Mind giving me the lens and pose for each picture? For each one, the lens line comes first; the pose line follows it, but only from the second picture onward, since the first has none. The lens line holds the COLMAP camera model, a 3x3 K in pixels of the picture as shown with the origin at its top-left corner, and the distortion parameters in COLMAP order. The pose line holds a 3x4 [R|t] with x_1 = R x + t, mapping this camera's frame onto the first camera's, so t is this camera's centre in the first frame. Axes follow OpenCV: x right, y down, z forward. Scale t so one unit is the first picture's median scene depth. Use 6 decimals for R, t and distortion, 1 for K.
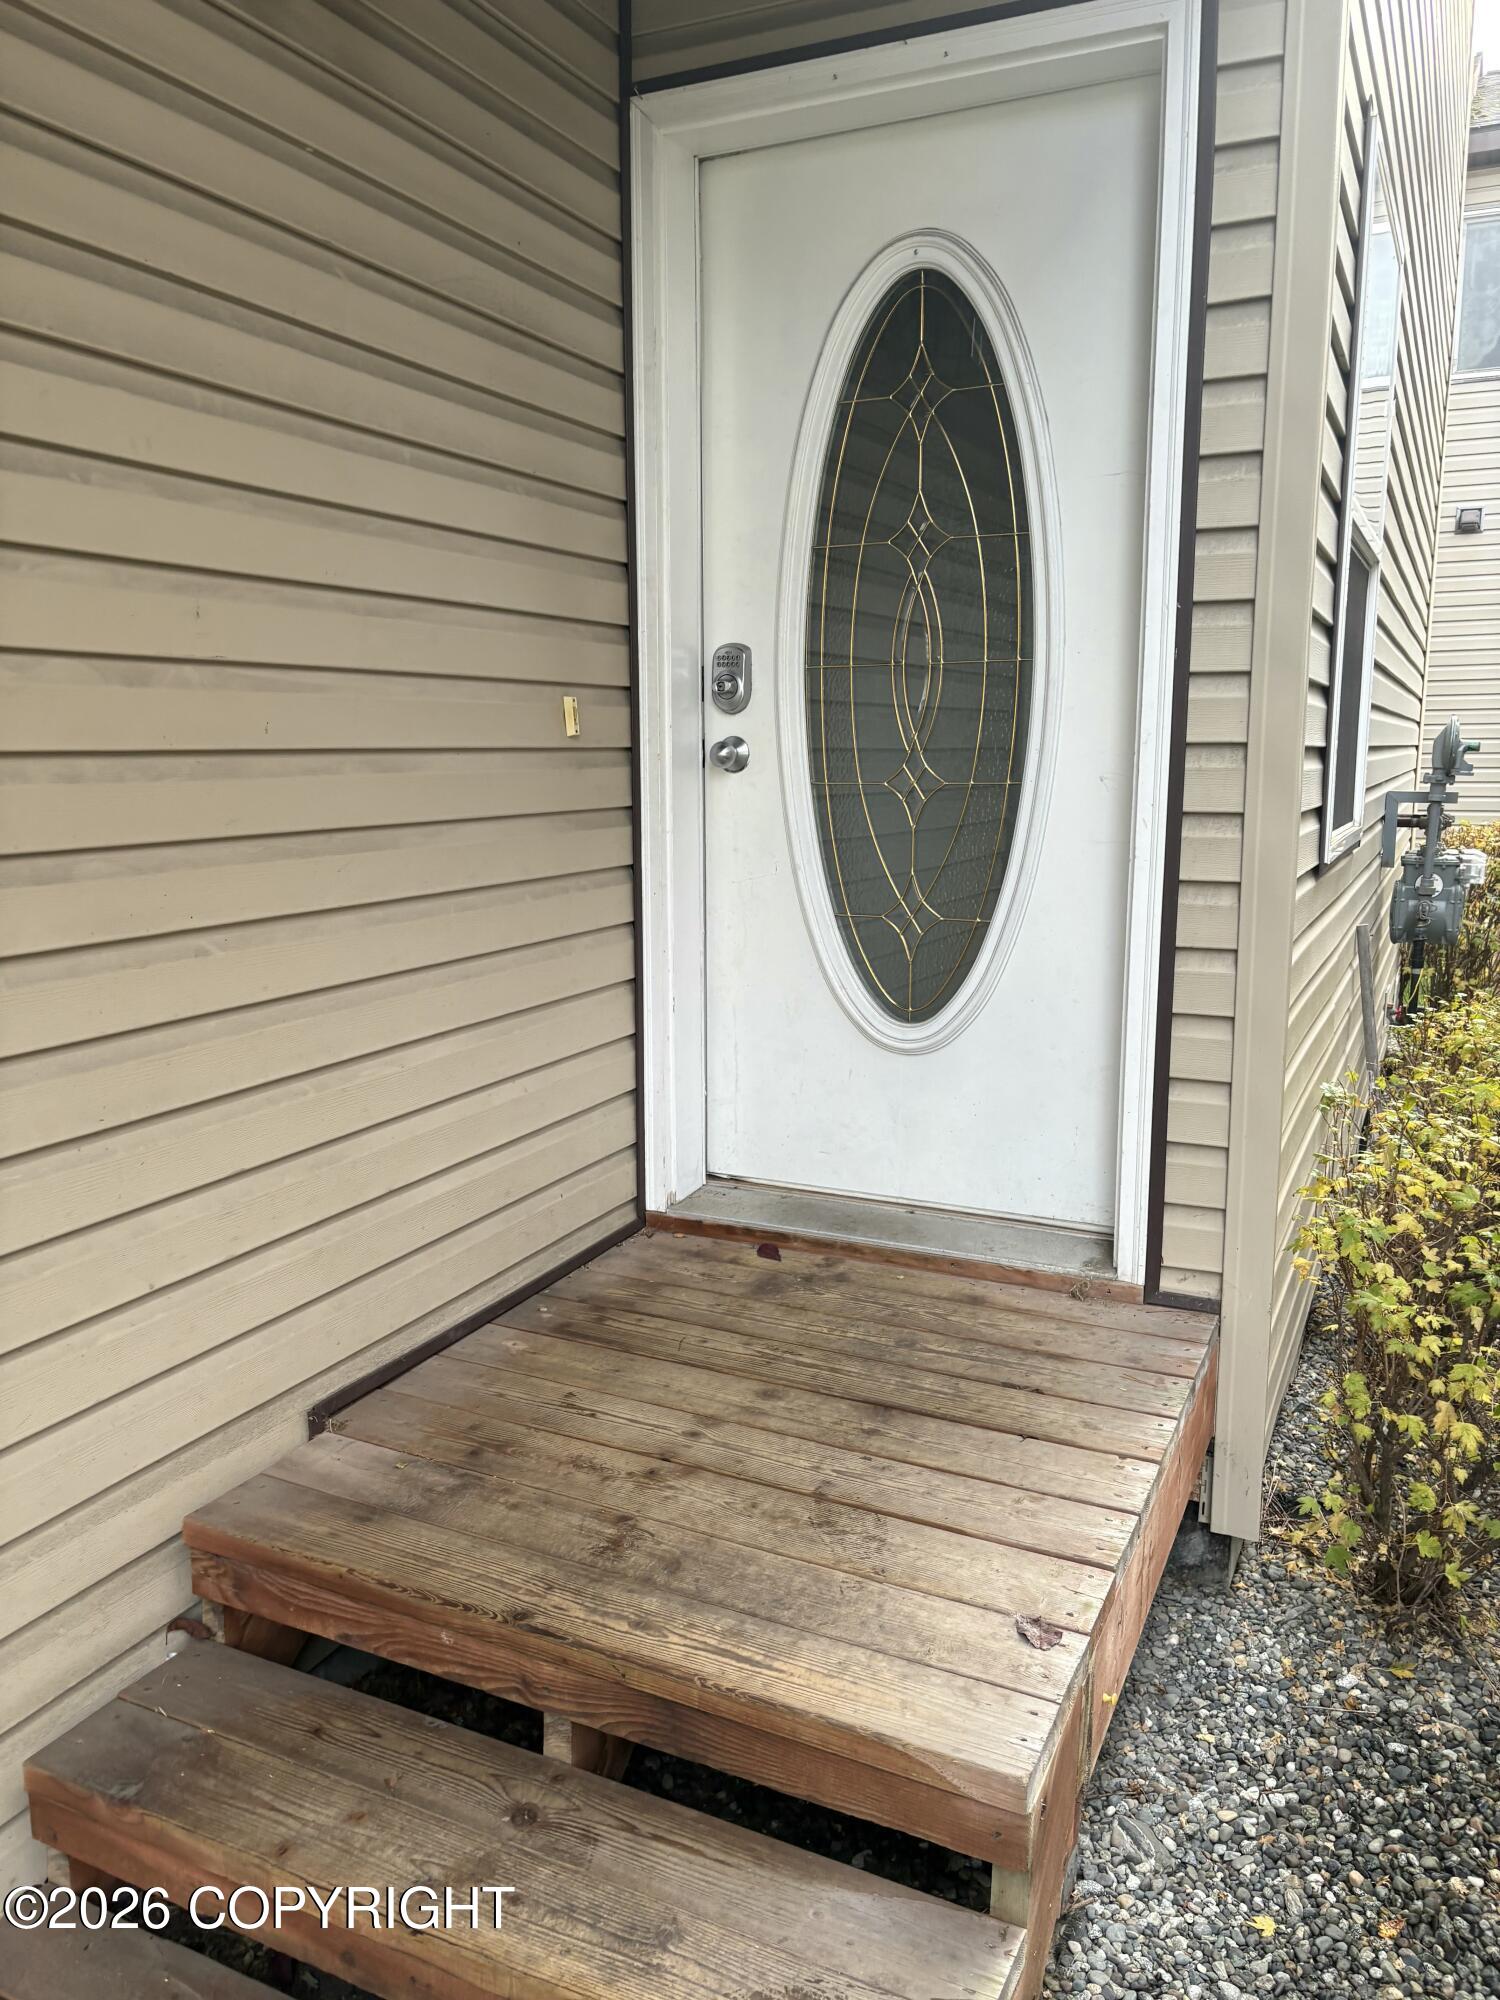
lens RADIAL K [[1494.7, 0, 746.0], [0, 1494.7, 992.9], [0, 0, 1]] dist [0.003571, -0.002401]
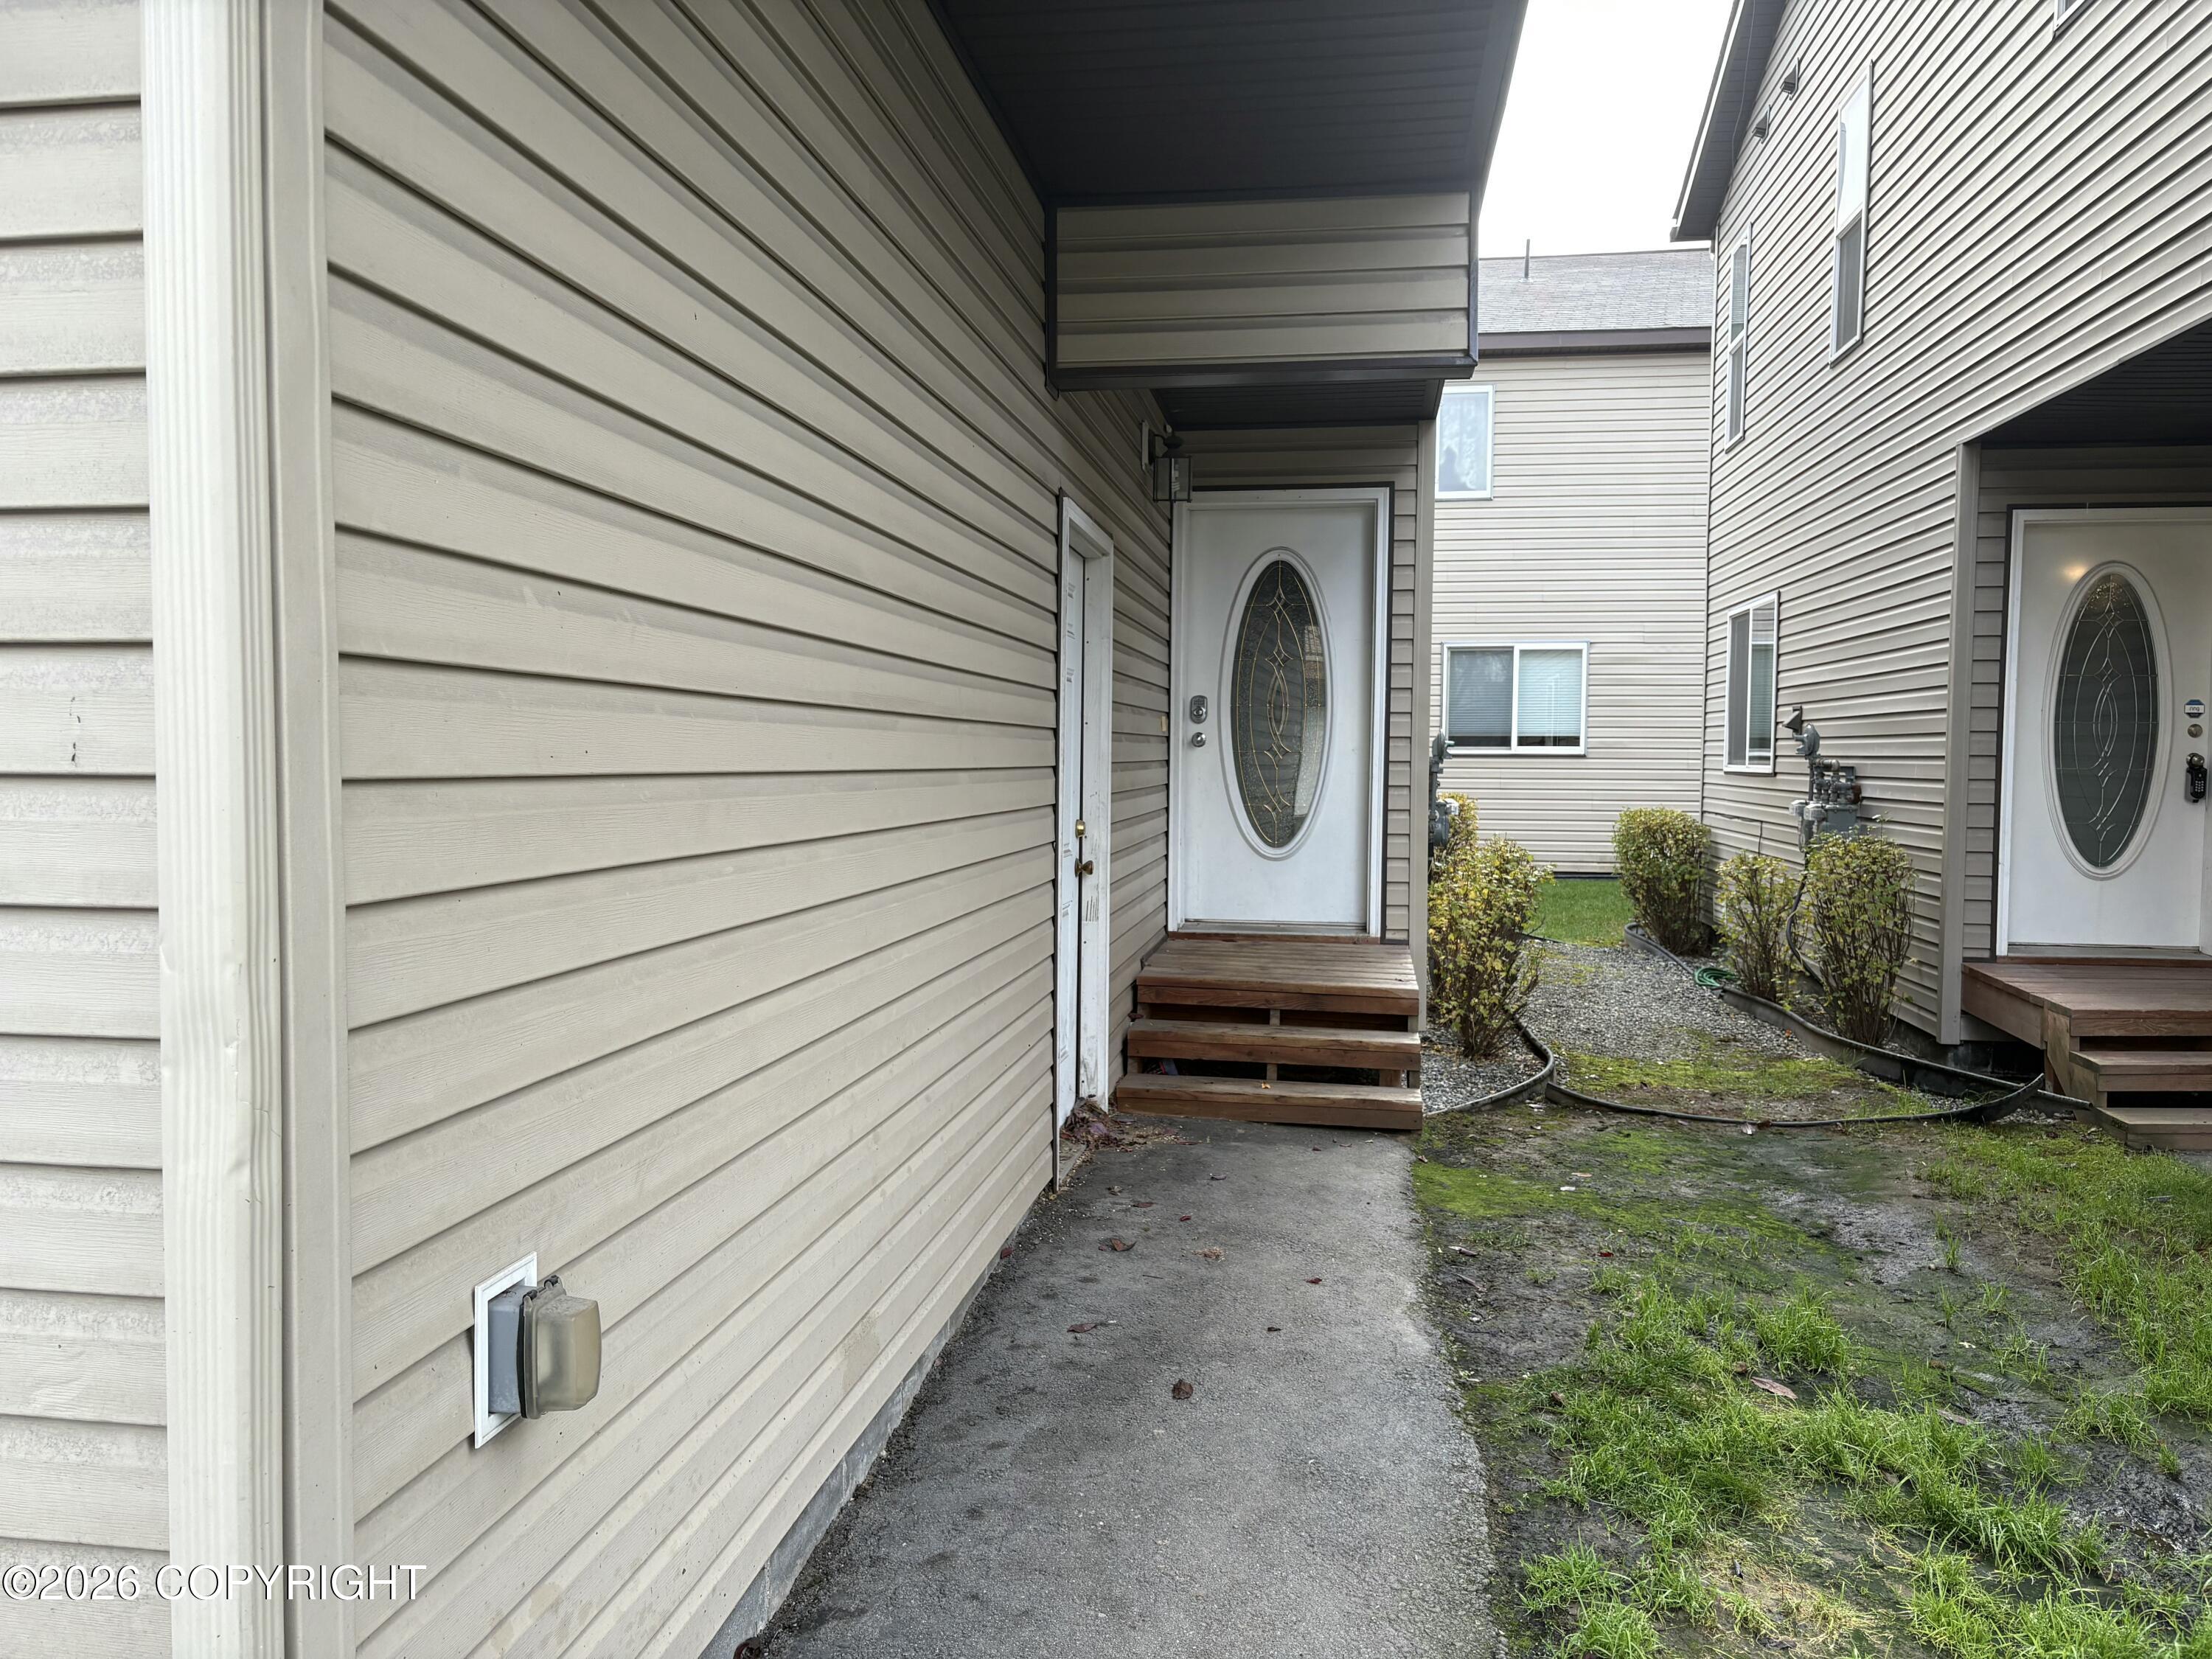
lens RADIAL K [[1653.2, 0, 1106.5], [0, 1653.2, 835.6], [0, 0, 1]] dist [0.003571, -0.002401]
pose [[0.955208, -0.000417, 0.295934, -1.048791], [0.035544, 0.992922, -0.113327, 0.324657], [-0.293792, 0.118769, 0.948462, -1.638482]]
